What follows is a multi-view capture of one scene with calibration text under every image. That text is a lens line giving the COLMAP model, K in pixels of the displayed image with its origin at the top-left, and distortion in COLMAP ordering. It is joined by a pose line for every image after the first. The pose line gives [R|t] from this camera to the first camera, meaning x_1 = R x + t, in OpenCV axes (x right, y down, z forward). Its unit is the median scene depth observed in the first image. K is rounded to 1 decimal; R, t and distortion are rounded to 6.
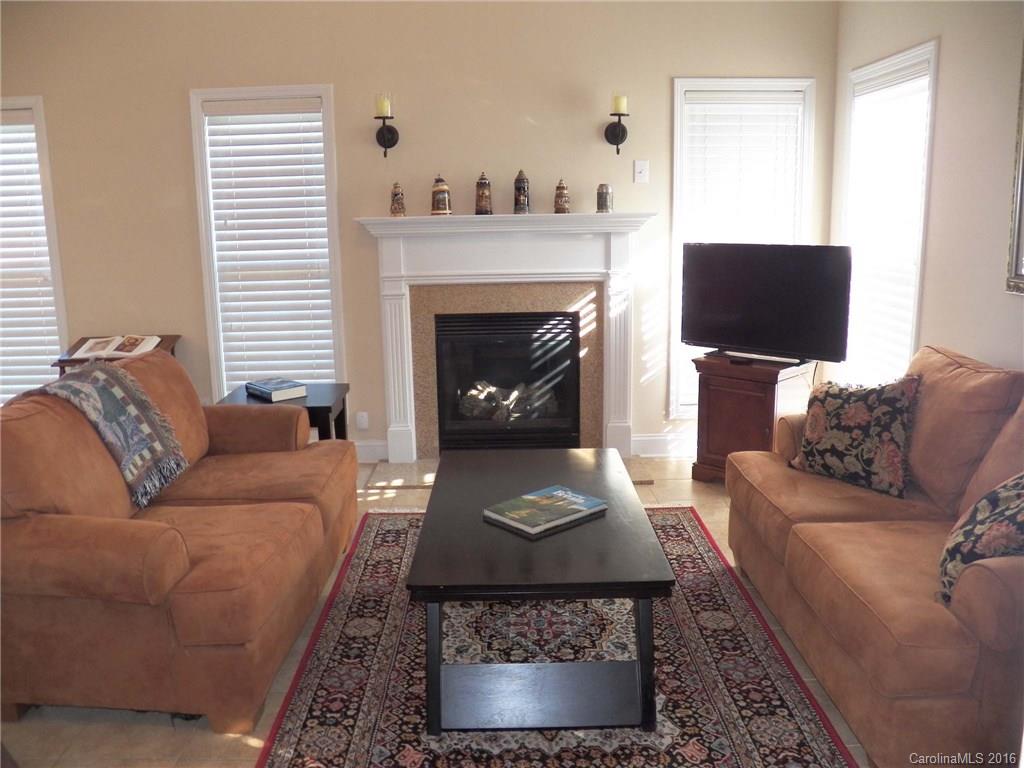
lens RADIAL K [[834.6, 0, 512.0], [0, 834.6, 384.0], [0, 0, 1]] dist [-0.077439, 0.010296]
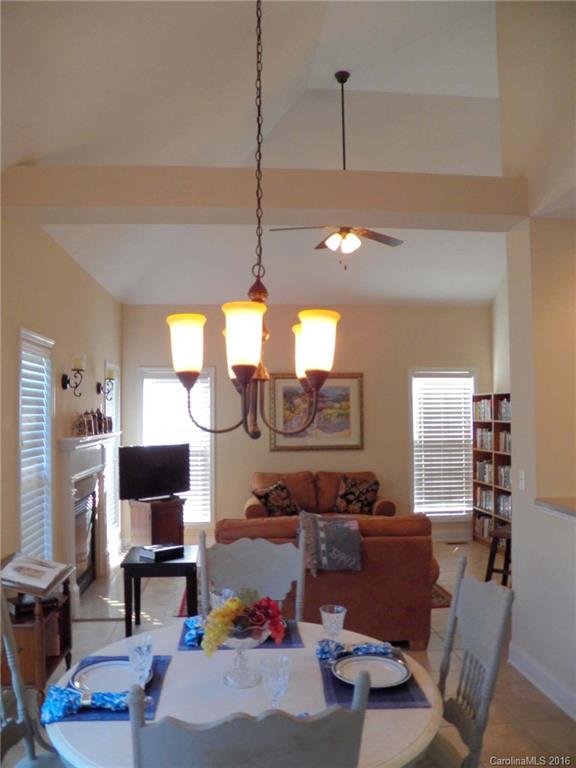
lens RADIAL K [[625.9, 0, 288.0], [0, 625.9, 384.0], [0, 0, 1]] dist [-0.077439, 0.010296]
pose [[-0.090708, 0.081911, 0.992503, -1.370452], [0.219273, 0.973797, -0.060327, -0.156070], [-0.971438, 0.212157, -0.106291, 0.843147]]
